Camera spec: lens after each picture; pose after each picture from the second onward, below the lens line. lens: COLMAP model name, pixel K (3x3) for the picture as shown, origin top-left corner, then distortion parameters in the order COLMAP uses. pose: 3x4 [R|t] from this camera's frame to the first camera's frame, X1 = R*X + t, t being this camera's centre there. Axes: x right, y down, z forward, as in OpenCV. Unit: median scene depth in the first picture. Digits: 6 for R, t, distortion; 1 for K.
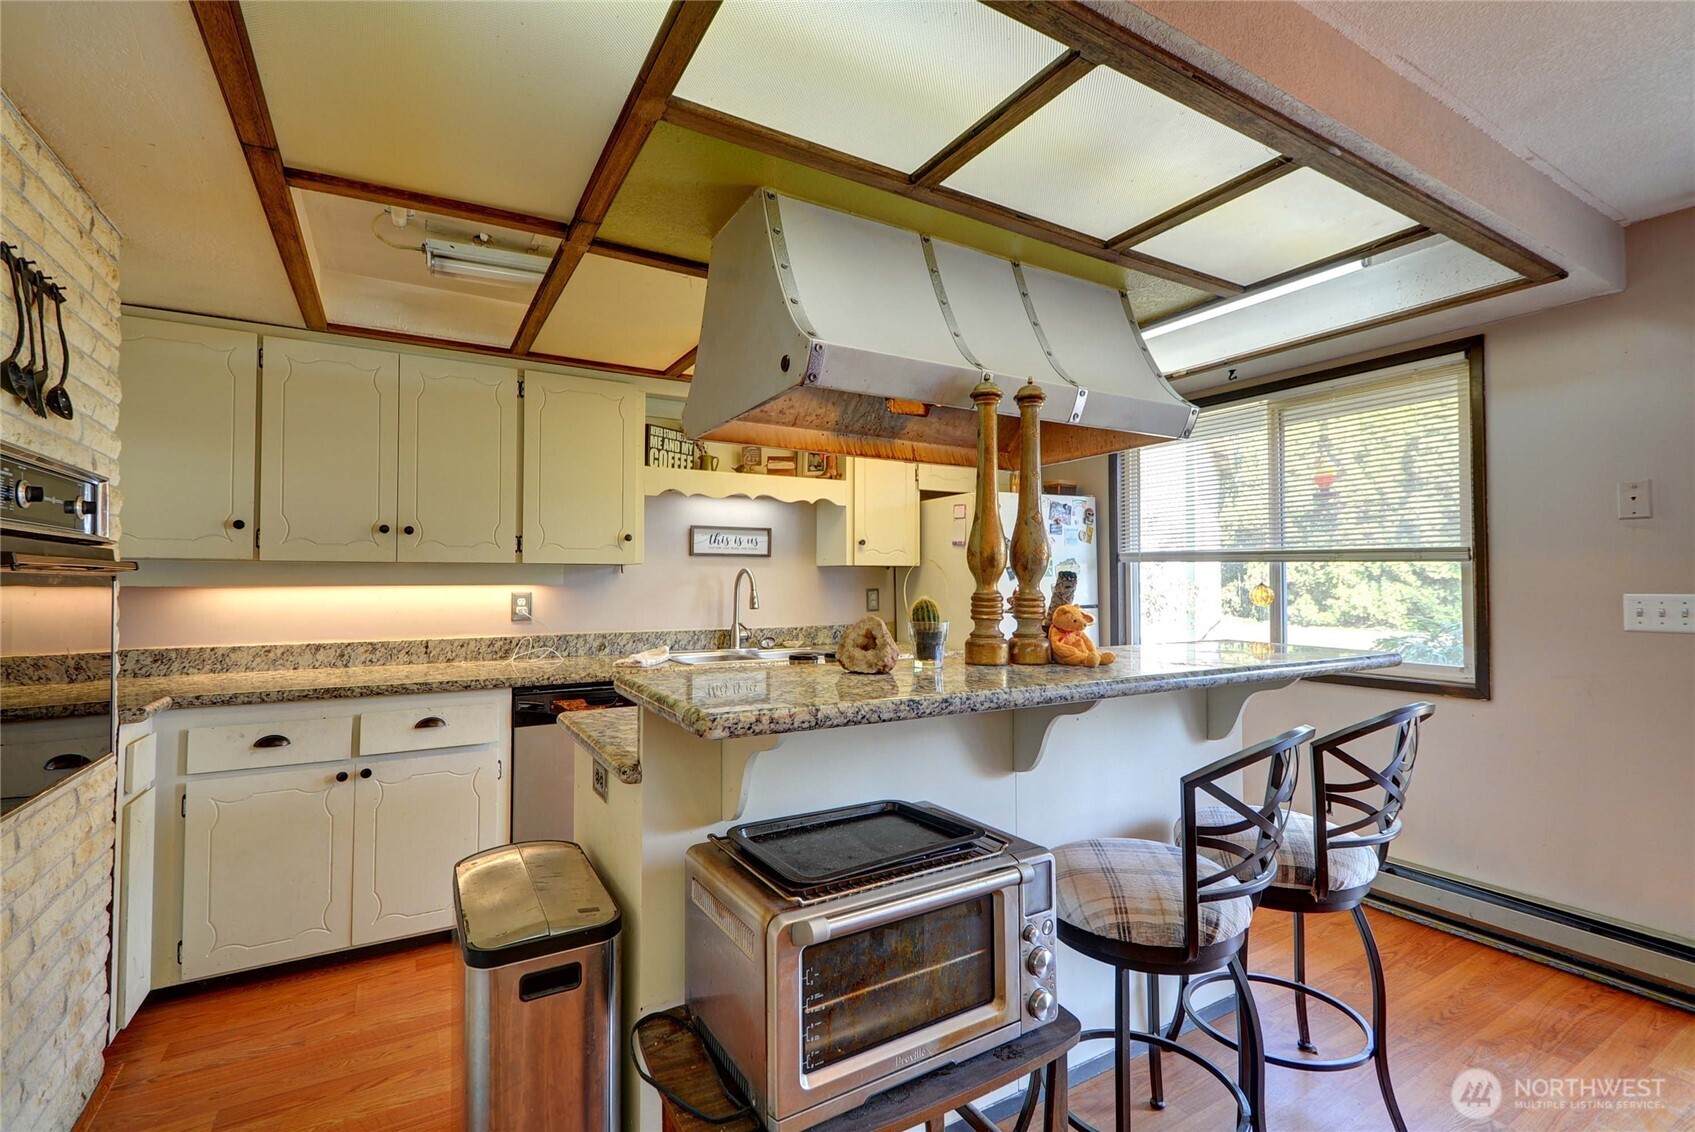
lens RADIAL K [[744.6, 0, 833.3], [0, 744.6, 564.2], [0, 0, 1]] dist [0.000224, 0.000560]
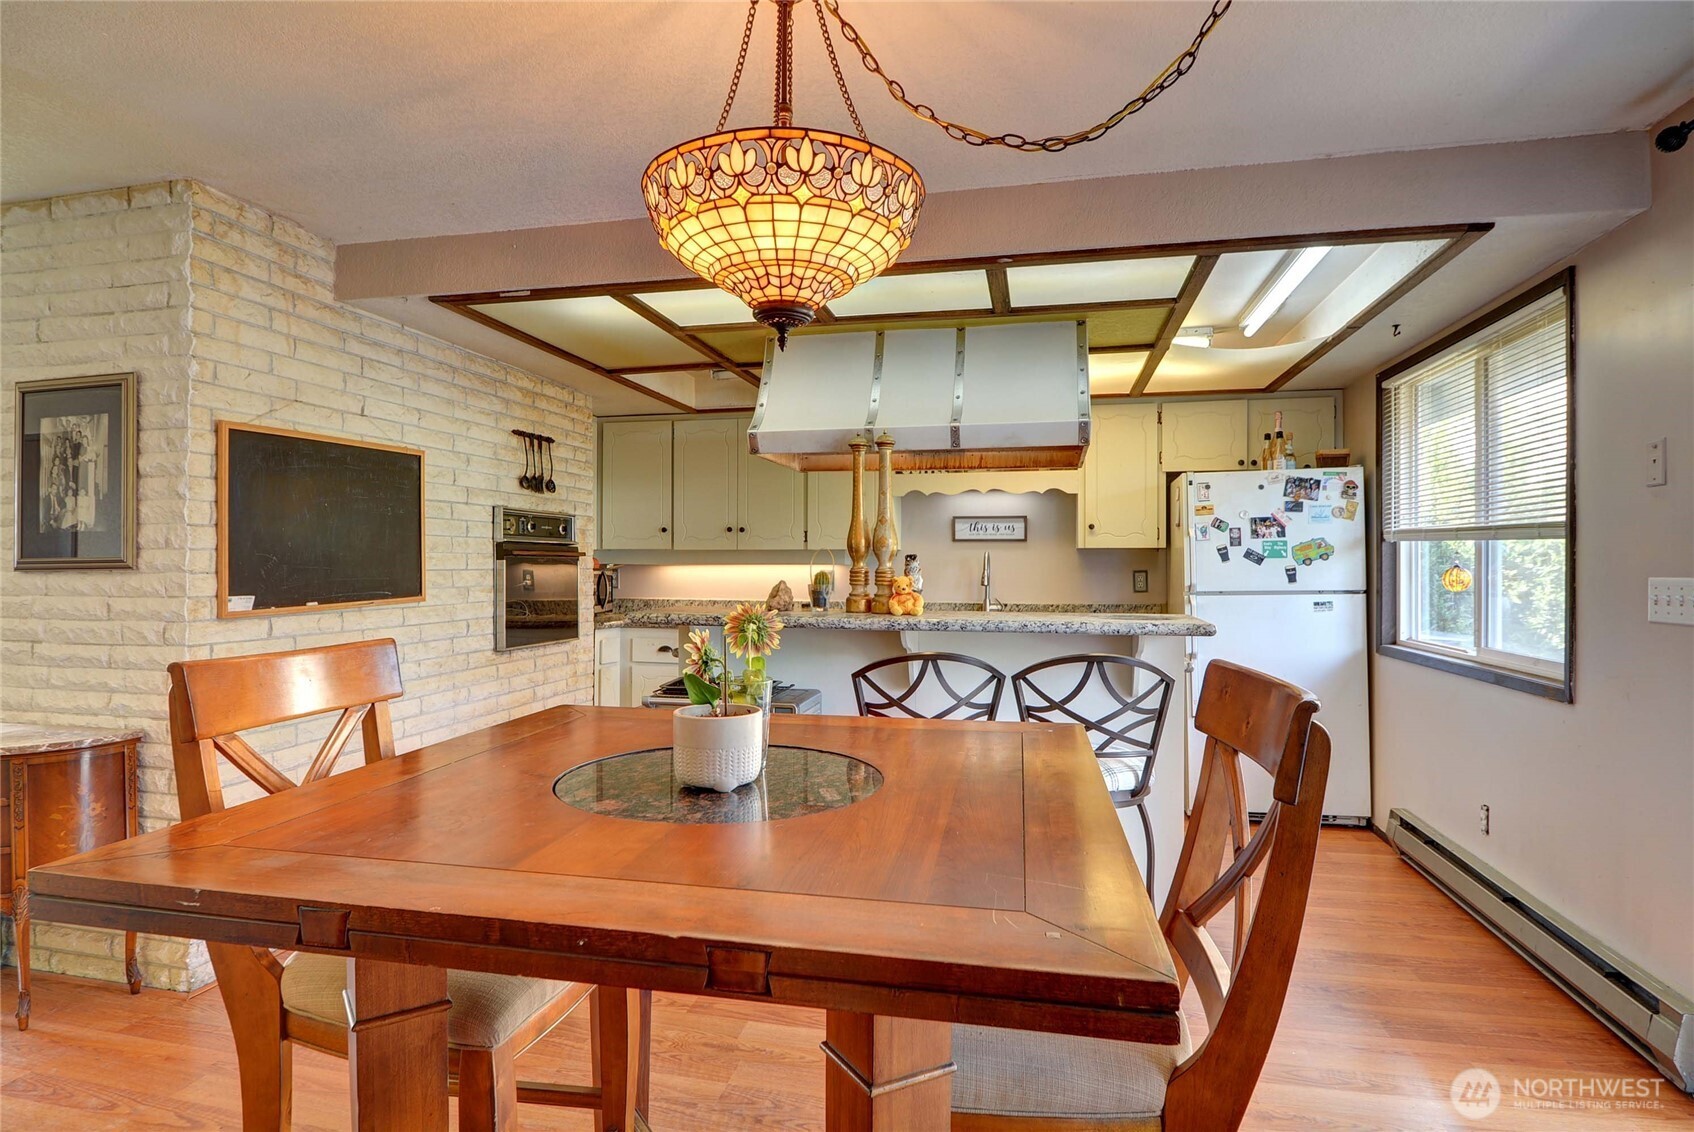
lens RADIAL K [[905.5, 0, 849.7], [0, 905.5, 562.2], [0, 0, 1]] dist [-0.005720, 0.000121]
pose [[0.738187, 0.001334, -0.674595, 0.770237], [0.012284, 0.999806, 0.015419, -0.002789], [0.674484, -0.019669, 0.738027, -0.235972]]
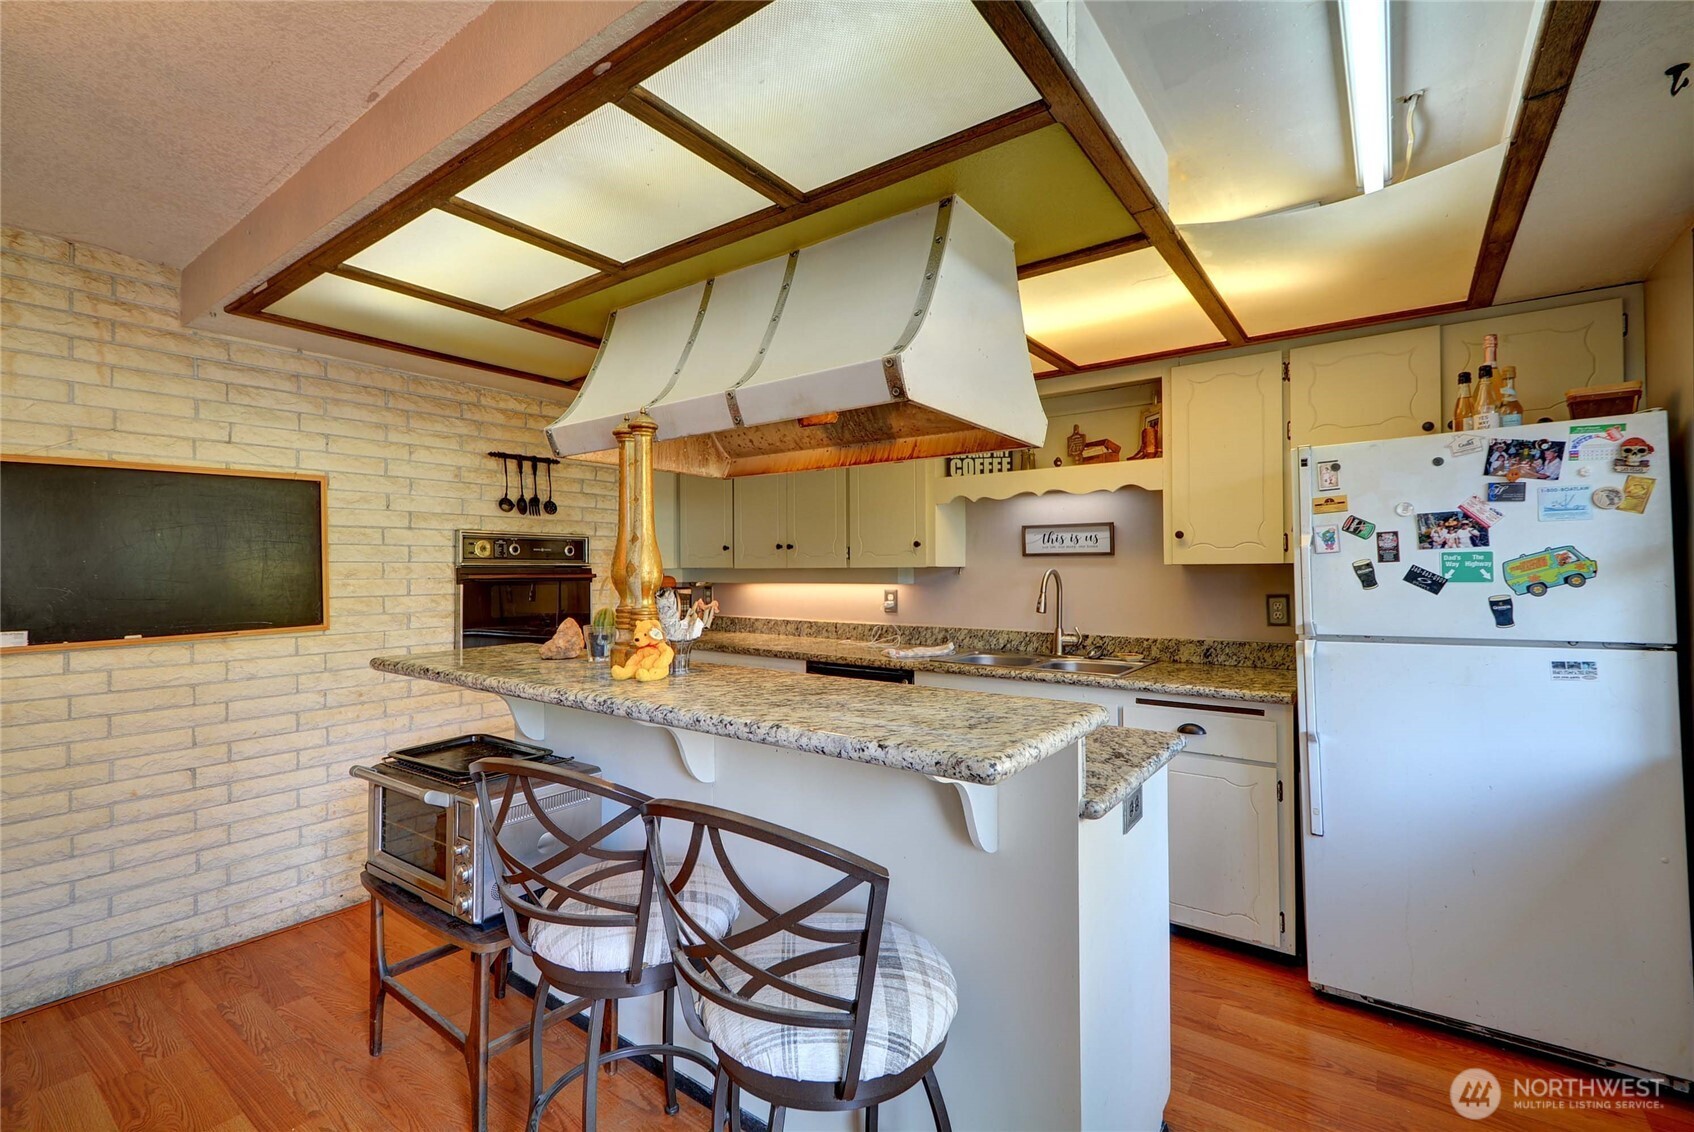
lens RADIAL K [[749.1, 0, 845.2], [0, 749.1, 559.1], [0, 0, 1]] dist [0.008039, -0.001267]
pose [[0.397161, -0.013120, -0.917655, 0.713906], [0.023750, 0.999710, -0.004014, -0.010535], [0.917442, -0.020200, 0.397358, 0.430479]]
